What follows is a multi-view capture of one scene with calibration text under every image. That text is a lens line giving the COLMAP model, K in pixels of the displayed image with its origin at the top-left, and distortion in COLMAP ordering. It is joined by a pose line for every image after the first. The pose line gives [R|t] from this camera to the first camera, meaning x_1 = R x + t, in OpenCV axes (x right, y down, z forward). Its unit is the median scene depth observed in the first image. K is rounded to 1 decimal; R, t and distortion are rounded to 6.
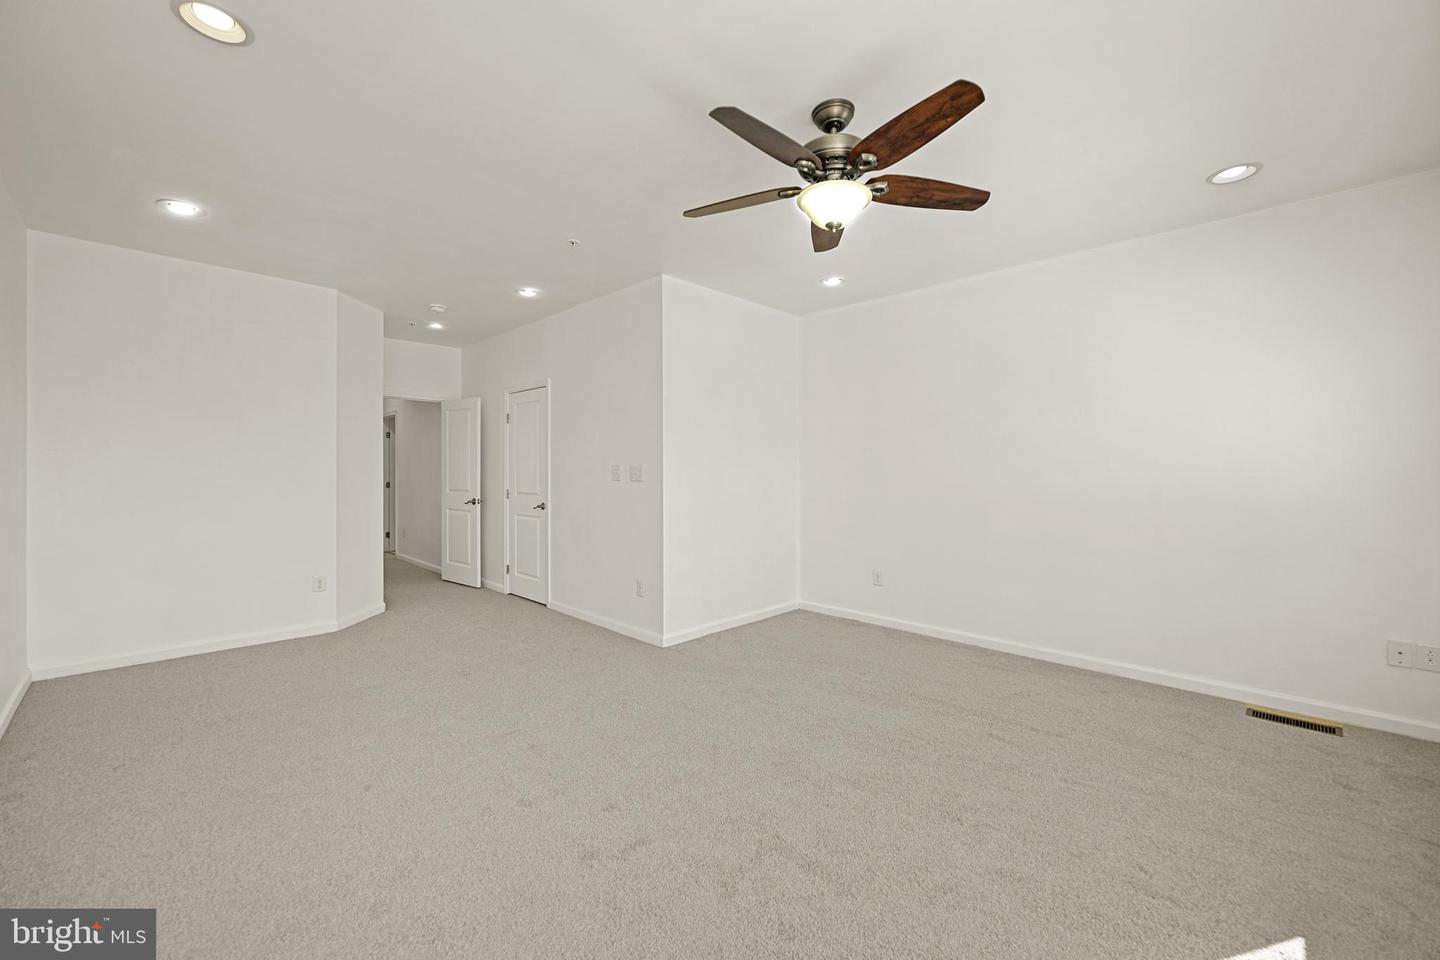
lens RADIAL K [[588.5, 0, 716.3], [0, 588.5, 470.6], [0, 0, 1]] dist [-0.001724, 0.000380]
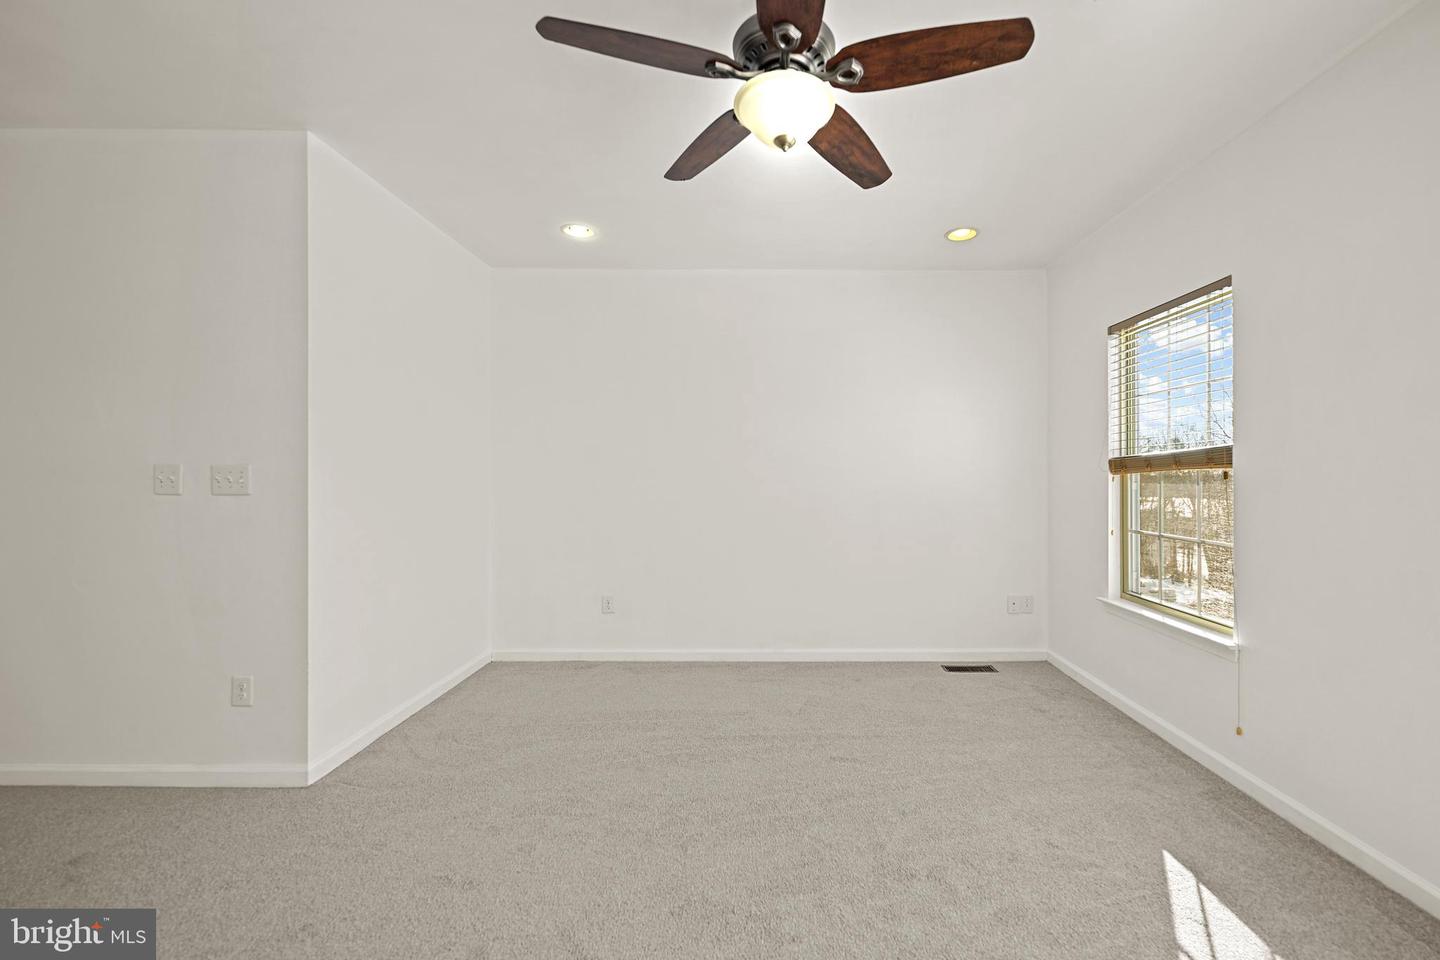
lens RADIAL K [[588.5, 0, 731.5], [0, 588.5, 474.4], [0, 0, 1]] dist [-0.001724, 0.000380]
pose [[0.696178, 0.004116, 0.717858, -0.310967], [-0.002207, 0.999991, -0.003594, 0.001560], [-0.717866, 0.000918, 0.696180, 0.449065]]
